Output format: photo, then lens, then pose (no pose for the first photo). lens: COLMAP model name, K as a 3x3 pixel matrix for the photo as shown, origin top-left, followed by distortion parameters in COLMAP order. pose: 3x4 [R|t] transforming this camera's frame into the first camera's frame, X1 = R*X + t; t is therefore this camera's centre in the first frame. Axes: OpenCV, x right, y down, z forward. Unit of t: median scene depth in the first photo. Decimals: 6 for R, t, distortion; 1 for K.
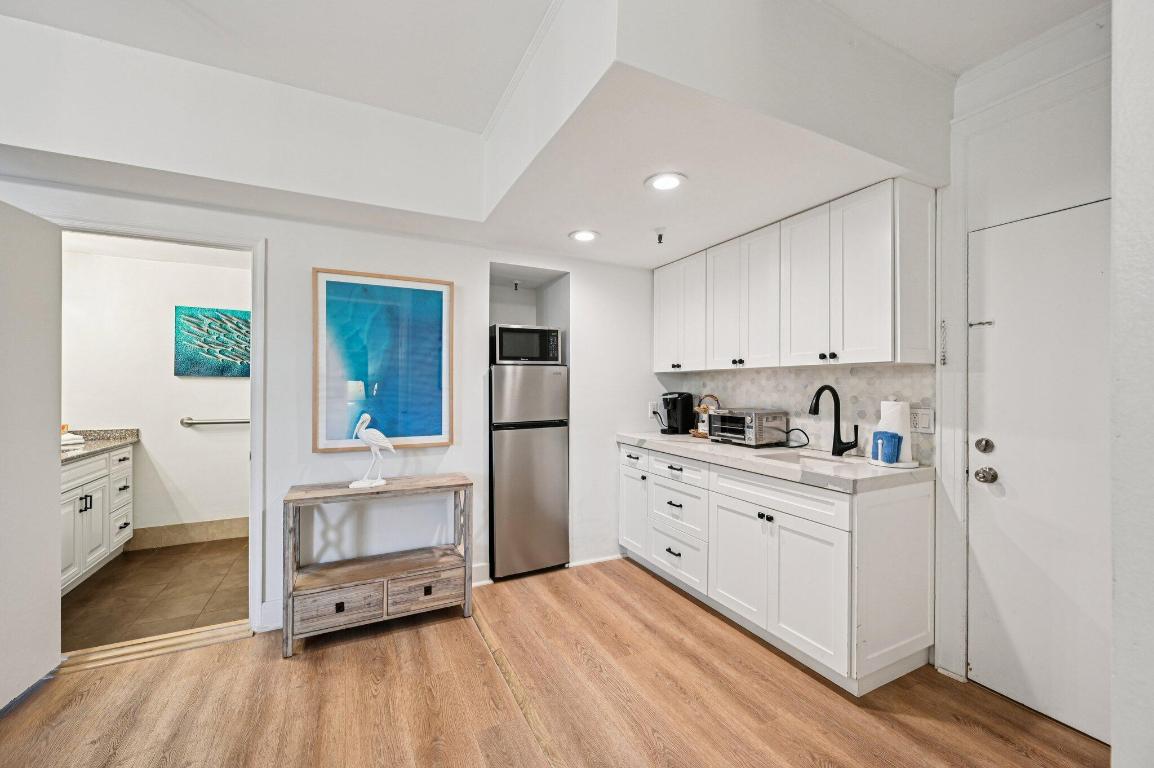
lens RADIAL K [[459.1, 0, 577.0], [0, 459.1, 384.0], [0, 0, 1]] dist [0.000860, -0.000034]
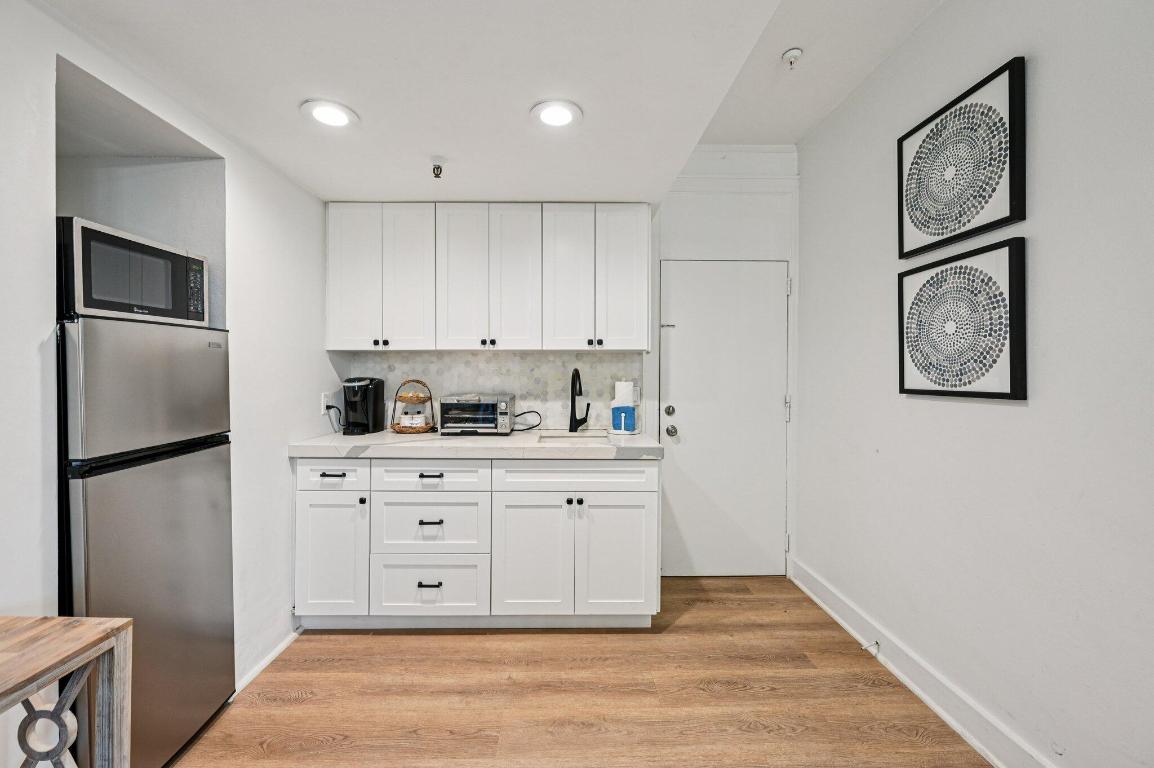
lens RADIAL K [[457.2, 0, 574.9], [0, 457.2, 374.4], [0, 0, 1]] dist [0.000838, -0.000100]
pose [[0.432892, -0.010075, 0.901390, -0.415839], [-0.003783, 0.999908, 0.012993, 0.002548], [-0.901438, -0.009034, 0.432814, 0.503612]]
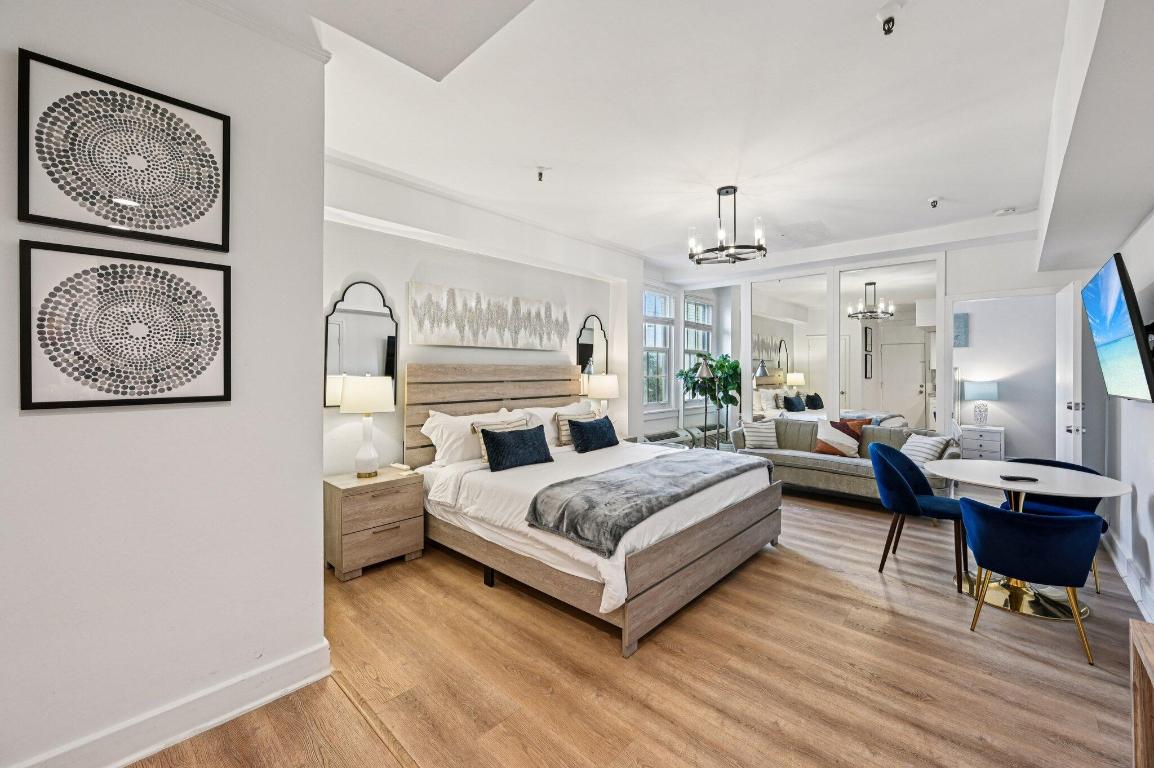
lens RADIAL K [[465.9, 0, 577.2], [0, 465.9, 369.9], [0, 0, 1]] dist [-0.000240, -0.000102]
pose [[-0.938839, -0.008688, -0.344248, 0.080264], [-0.006346, 0.999948, -0.007930, -0.004735], [0.344299, -0.005260, -0.938845, 1.085788]]
